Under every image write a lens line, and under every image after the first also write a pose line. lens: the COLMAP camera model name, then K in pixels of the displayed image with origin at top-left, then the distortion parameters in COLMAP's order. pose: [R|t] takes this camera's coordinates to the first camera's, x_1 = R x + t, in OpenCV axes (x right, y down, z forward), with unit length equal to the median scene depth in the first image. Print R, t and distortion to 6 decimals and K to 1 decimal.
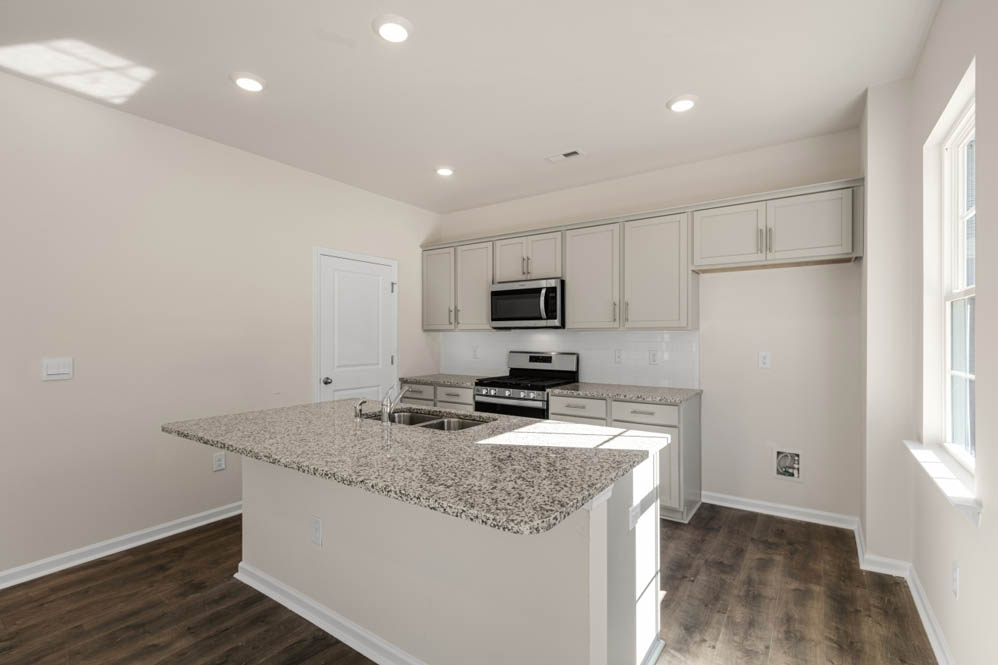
lens RADIAL K [[454.2, 0, 499.5], [0, 454.2, 336.4], [0, 0, 1]] dist [0.002686, 0.000038]
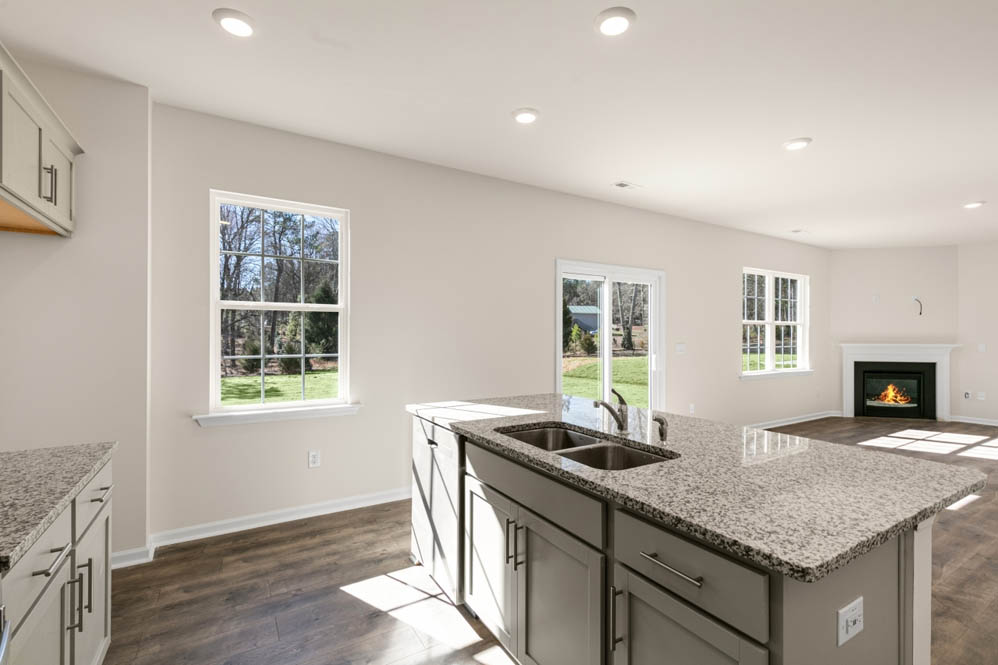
lens RADIAL K [[454.2, 0, 499.5], [0, 454.2, 336.4], [0, 0, 1]] dist [0.002686, 0.000038]
pose [[-0.915142, -0.003144, 0.403118, -0.213894], [-0.001808, 0.999992, 0.003694, 0.001241], [-0.403127, 0.002652, -0.915140, 1.054990]]
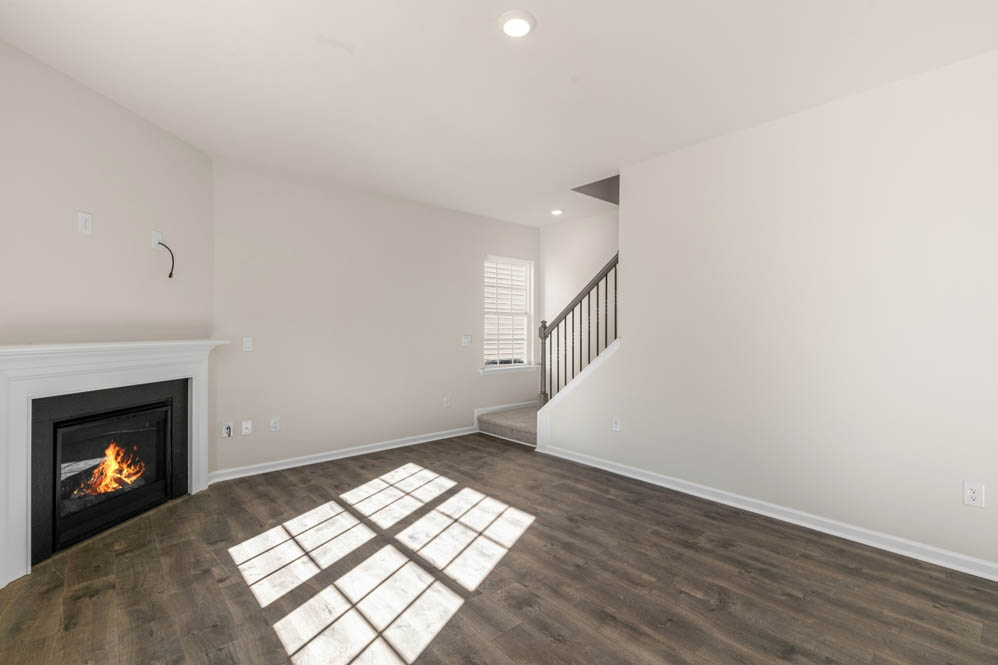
lens RADIAL K [[453.4, 0, 500.2], [0, 453.4, 329.7], [0, 0, 1]] dist [0.006934, 0.000071]
pose [[-0.243623, -0.003562, -0.969863, -0.350149], [-0.004320, 0.999987, -0.002588, 0.013480], [0.969860, 0.003559, -0.243635, -0.463316]]
